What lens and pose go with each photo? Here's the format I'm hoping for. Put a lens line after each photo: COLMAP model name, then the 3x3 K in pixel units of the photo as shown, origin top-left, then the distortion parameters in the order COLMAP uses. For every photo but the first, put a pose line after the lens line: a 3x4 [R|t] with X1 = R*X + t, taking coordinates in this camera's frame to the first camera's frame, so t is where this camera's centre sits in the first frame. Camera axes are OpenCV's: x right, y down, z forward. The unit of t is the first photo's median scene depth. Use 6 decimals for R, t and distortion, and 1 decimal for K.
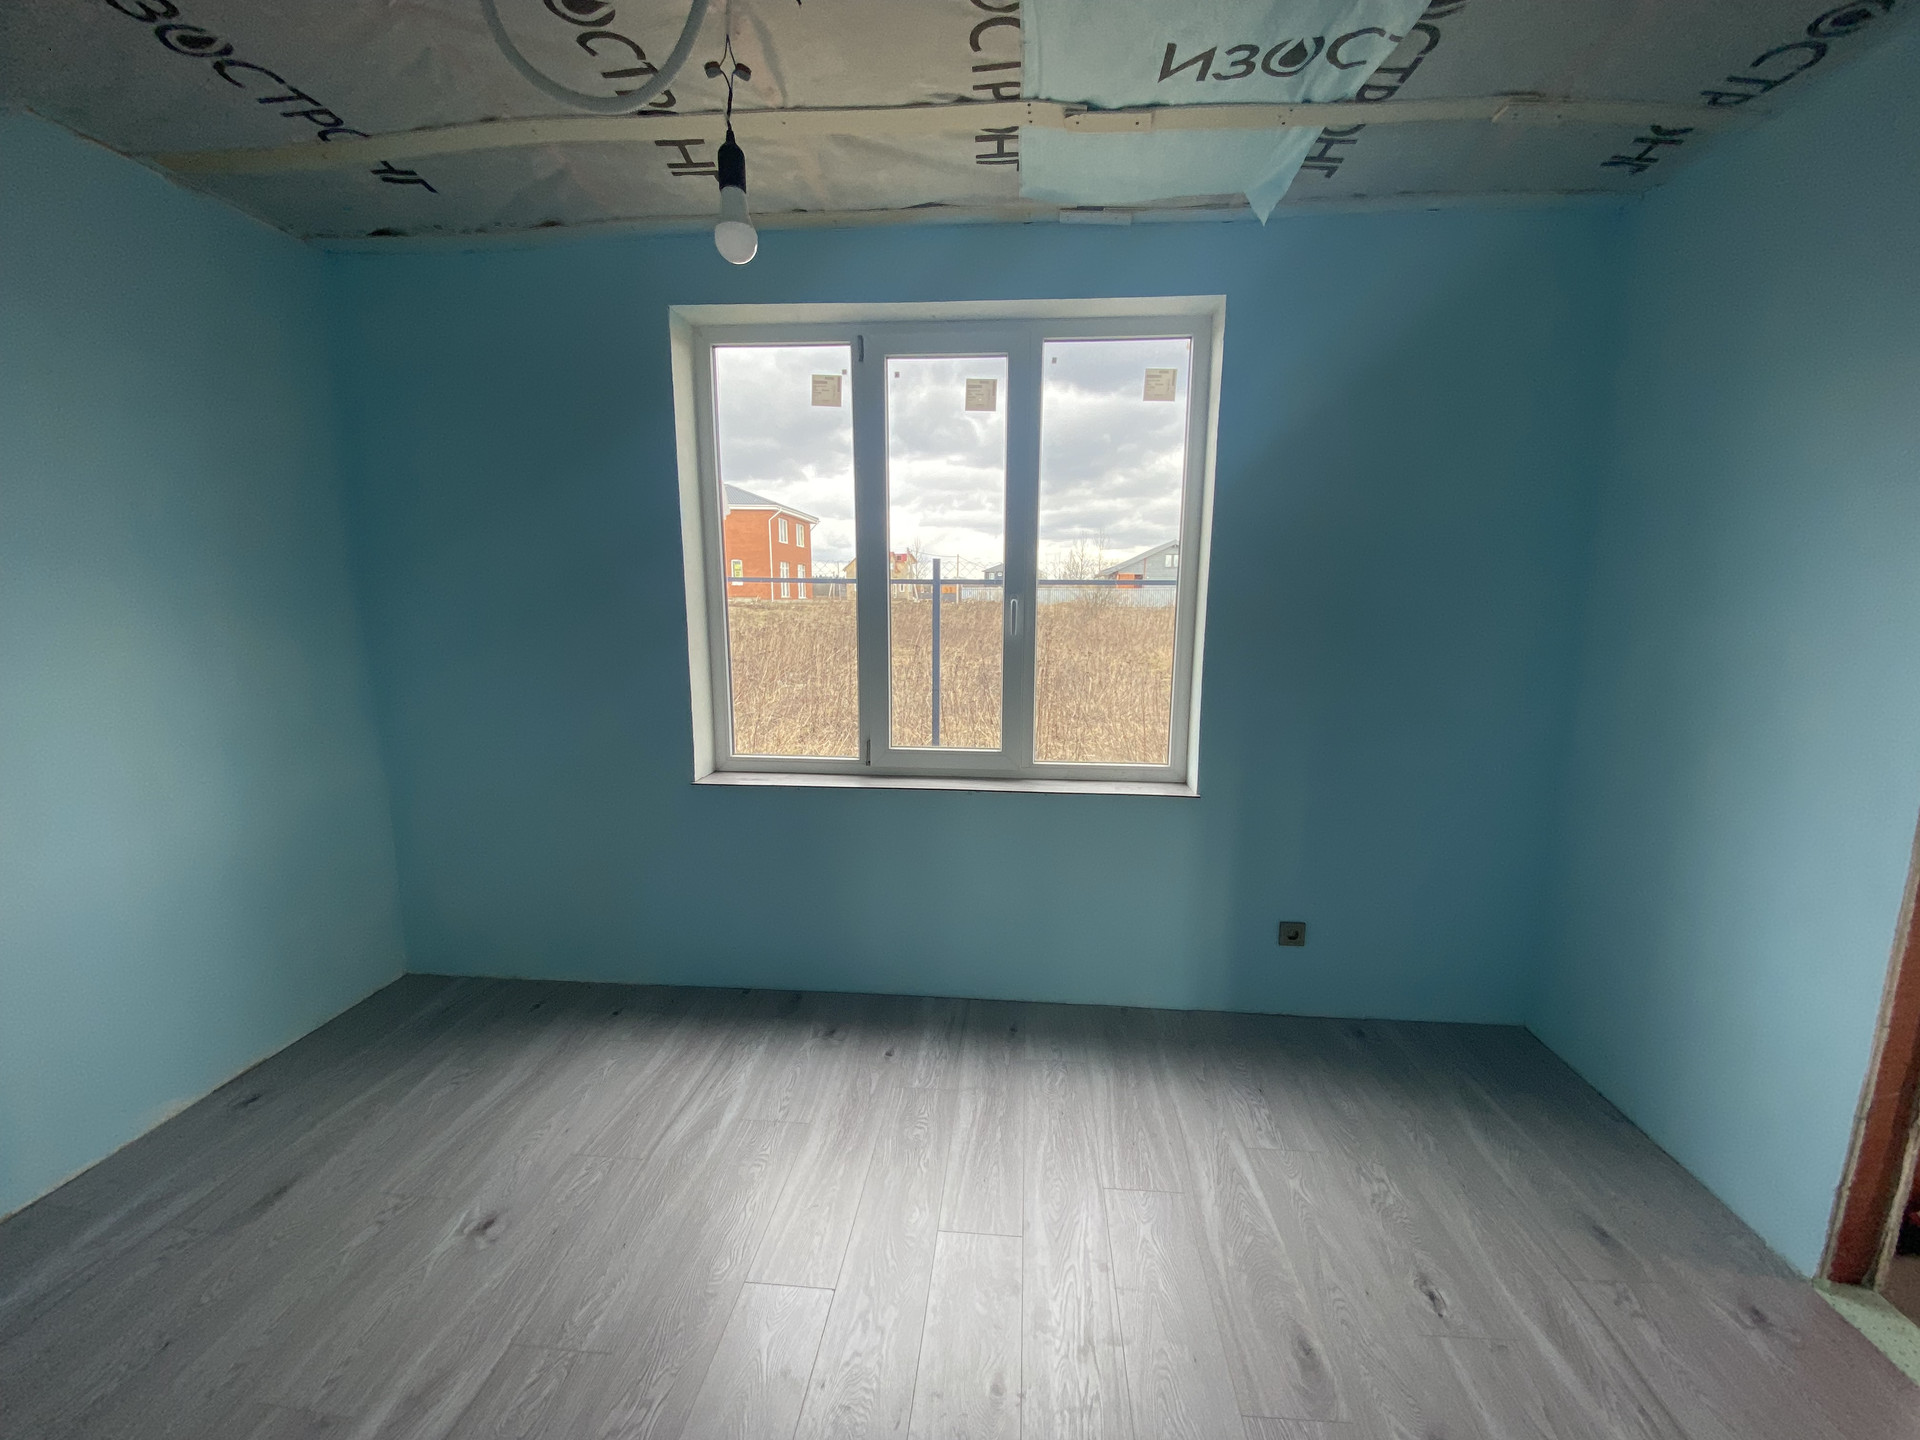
lens RADIAL K [[773.1, 0, 964.3], [0, 773.1, 717.5], [0, 0, 1]] dist [0.011694, -0.016291]
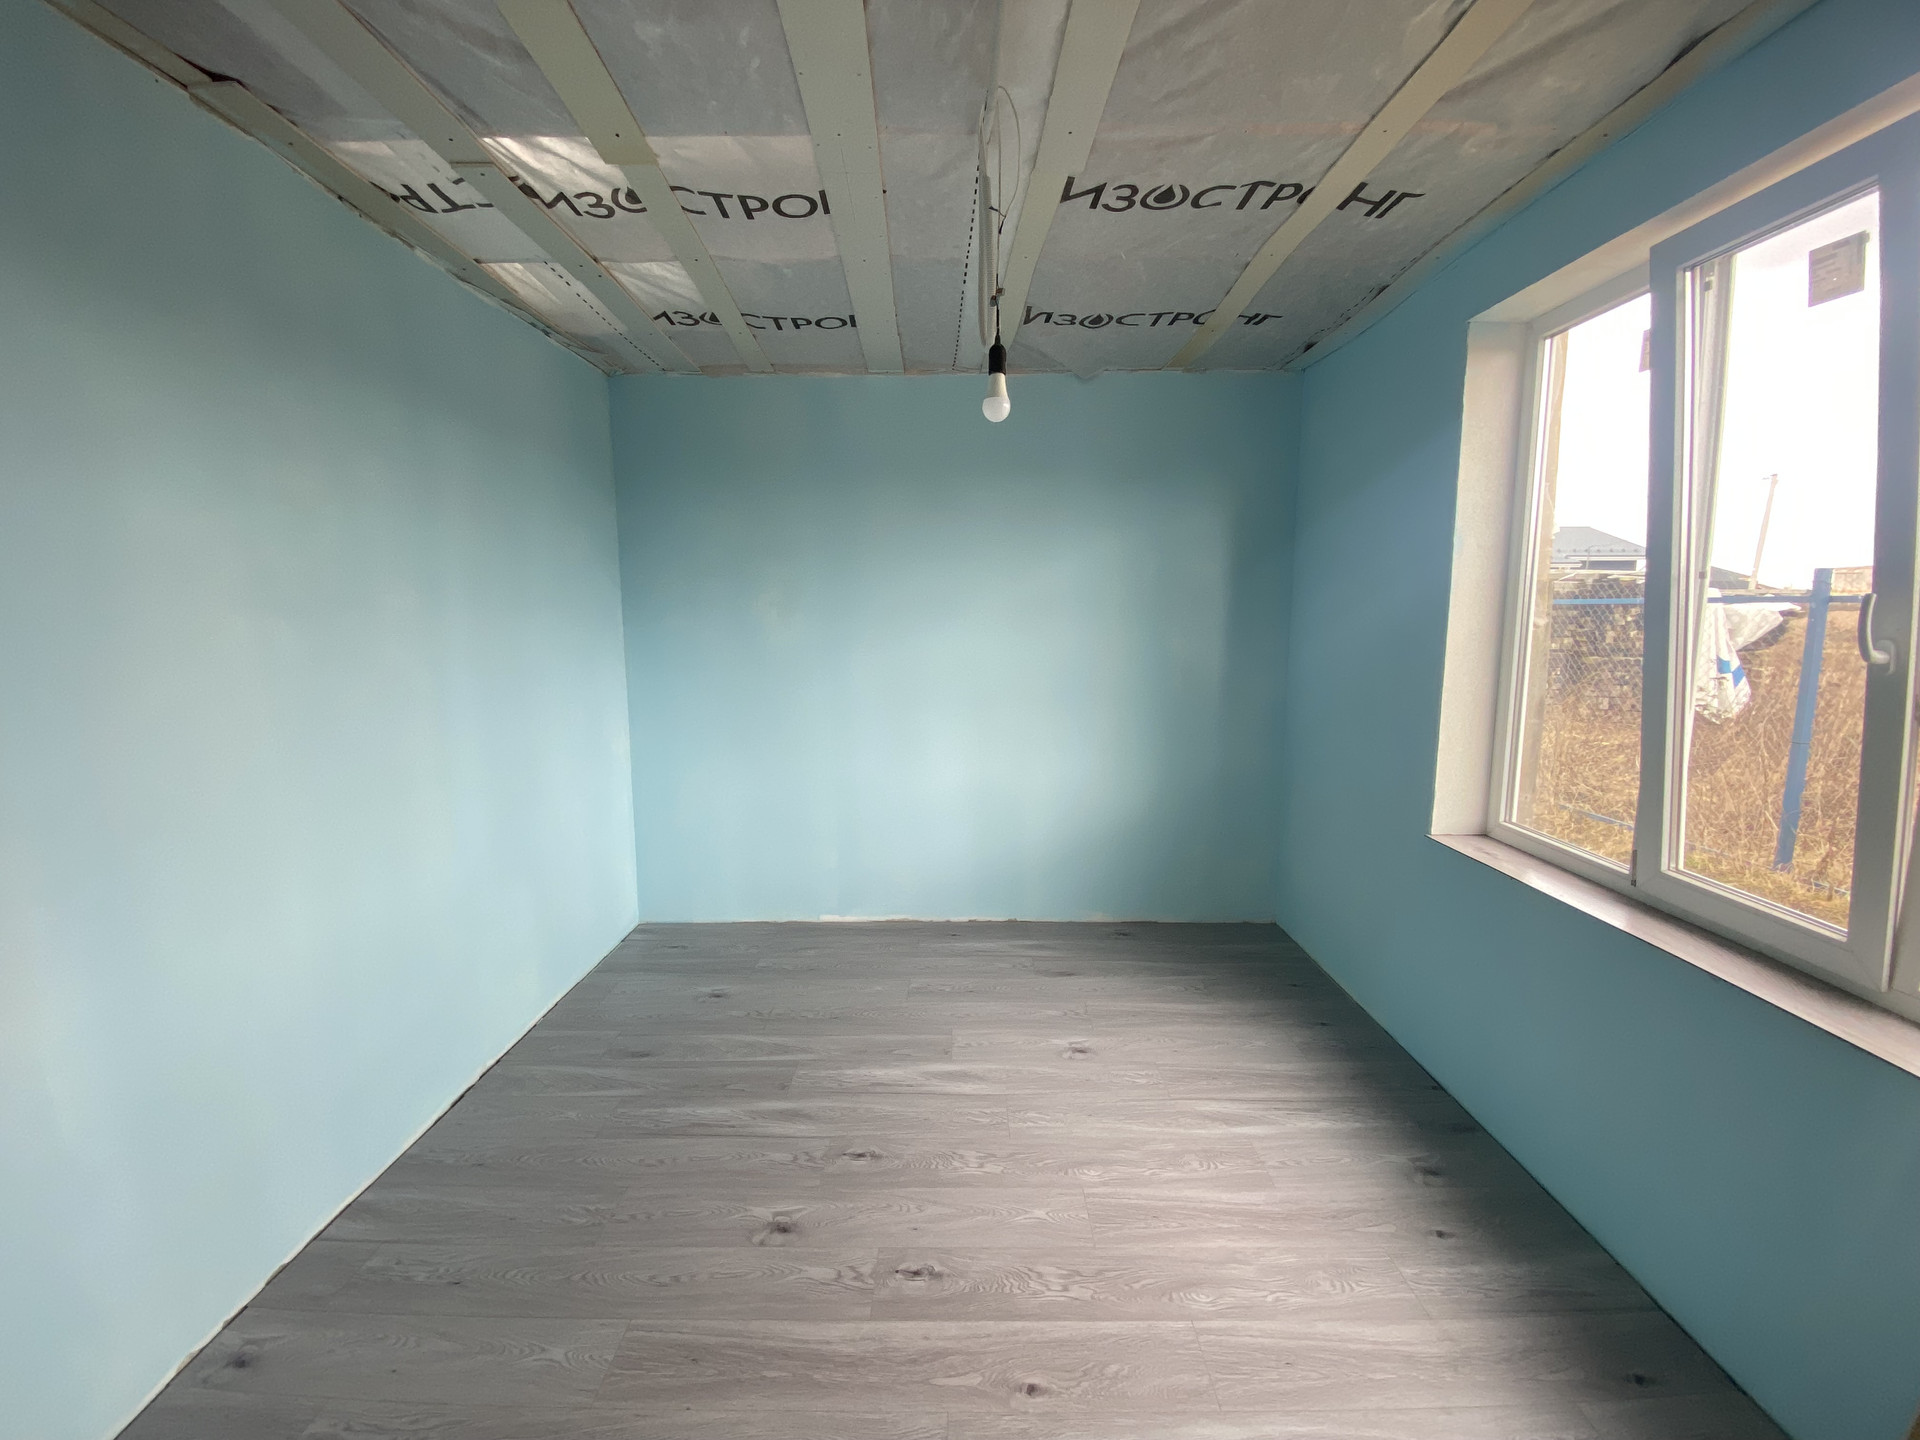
lens RADIAL K [[773.1, 0, 962.8], [0, 773.1, 718.5], [0, 0, 1]] dist [0.020549, -0.022141]
pose [[0.082445, 0.129386, -0.988161, 0.625932], [-0.148797, 0.982021, 0.116167, -0.096128], [0.985425, 0.137458, 0.100215, 0.435467]]
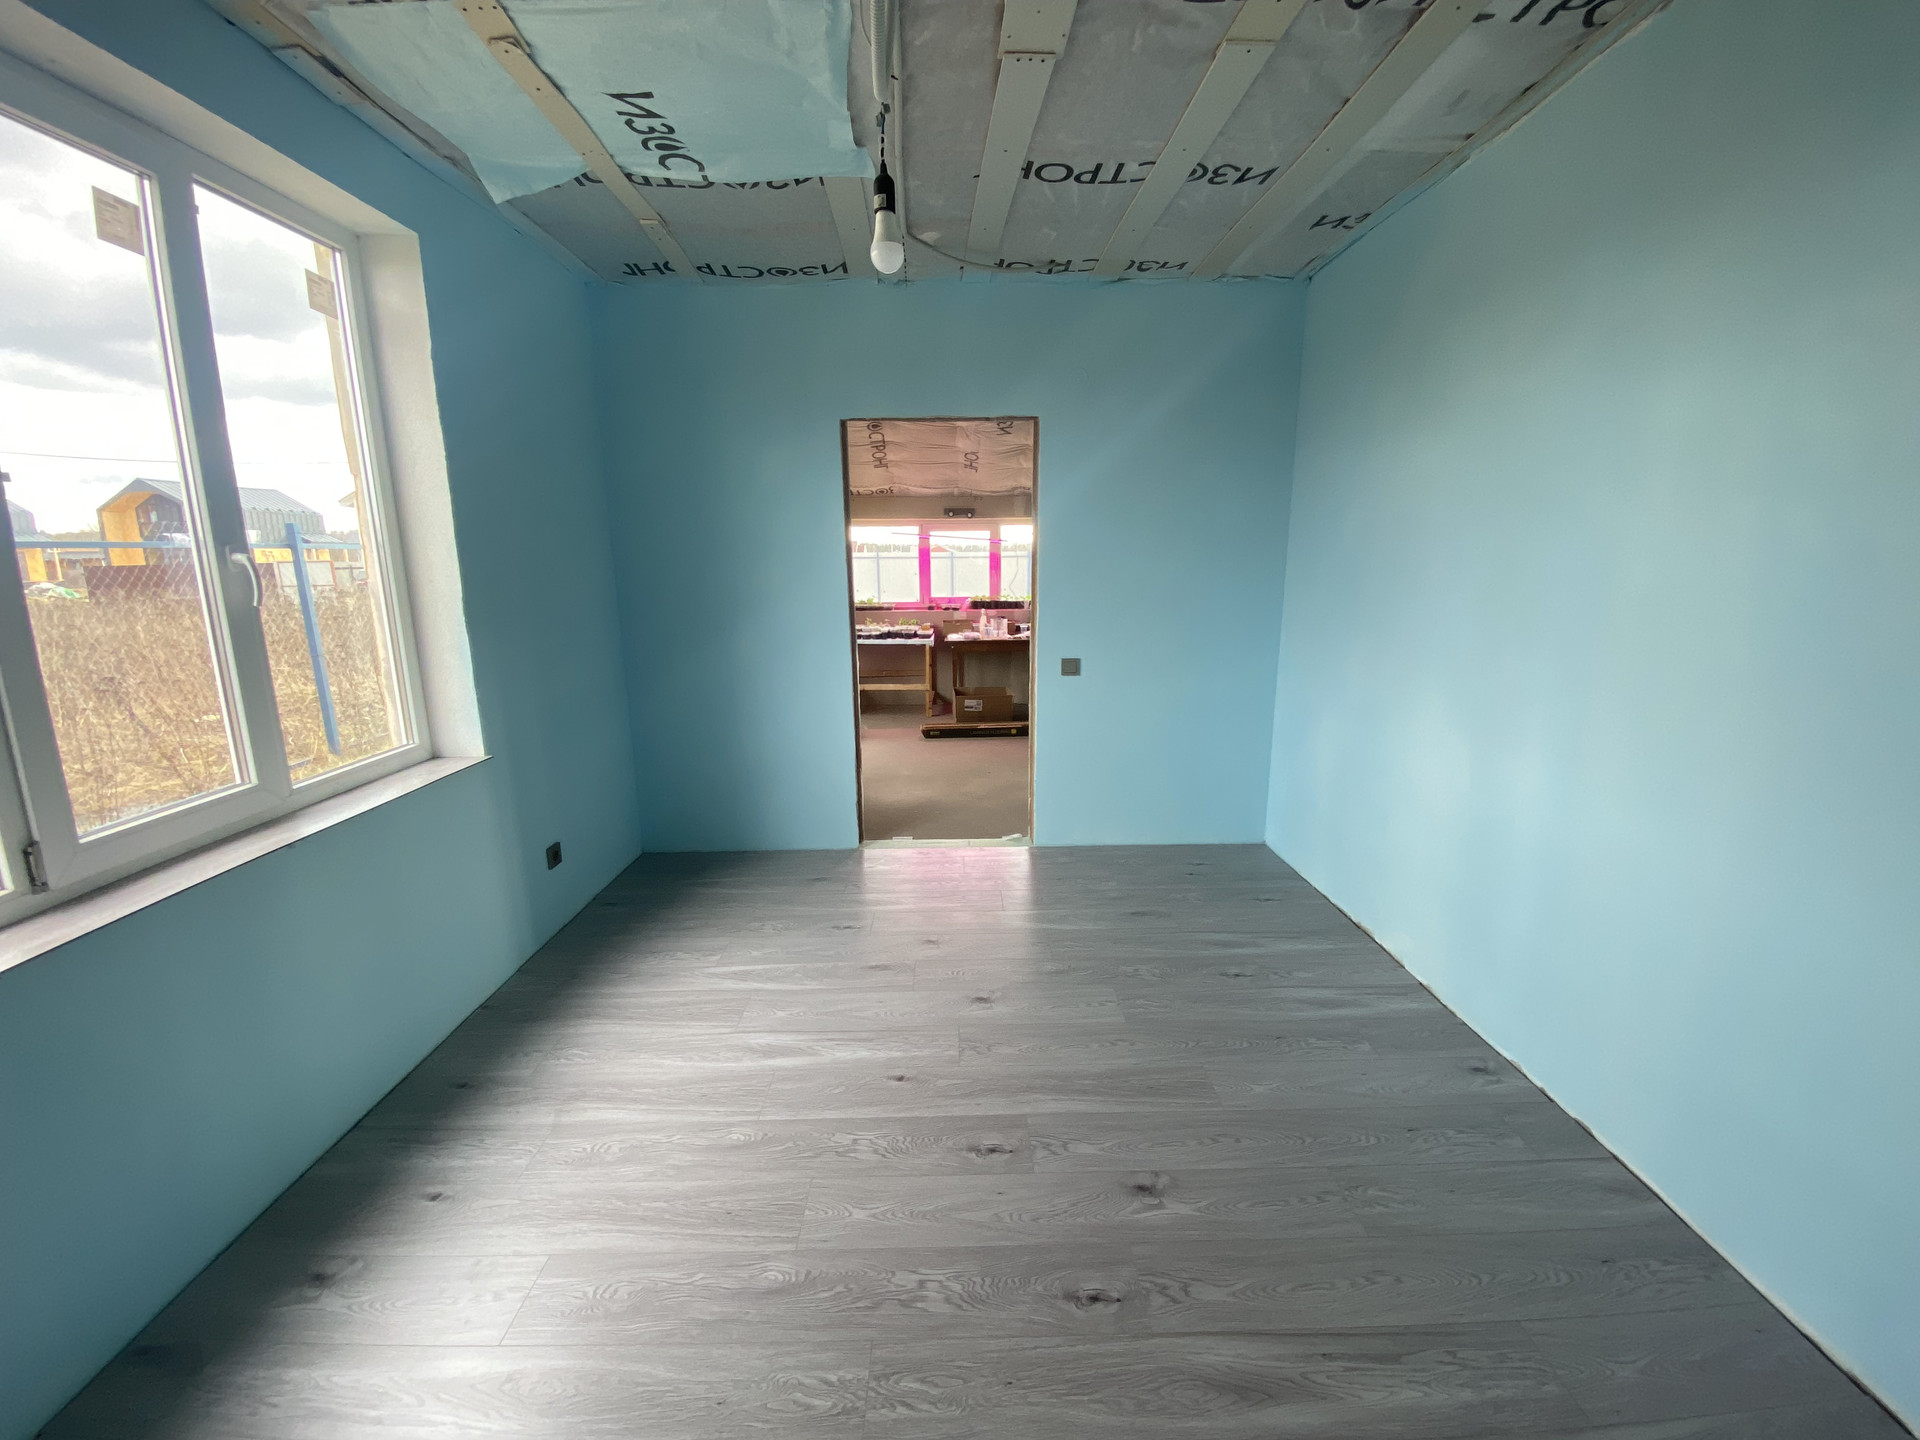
lens RADIAL K [[773.1, 0, 962.8], [0, 773.1, 718.5], [0, 0, 1]] dist [0.020549, -0.022141]
pose [[-0.092423, -0.205402, 0.974304, -0.842551], [0.163044, 0.962163, 0.218309, -0.075034], [-0.982280, 0.179031, -0.055437, 0.543321]]
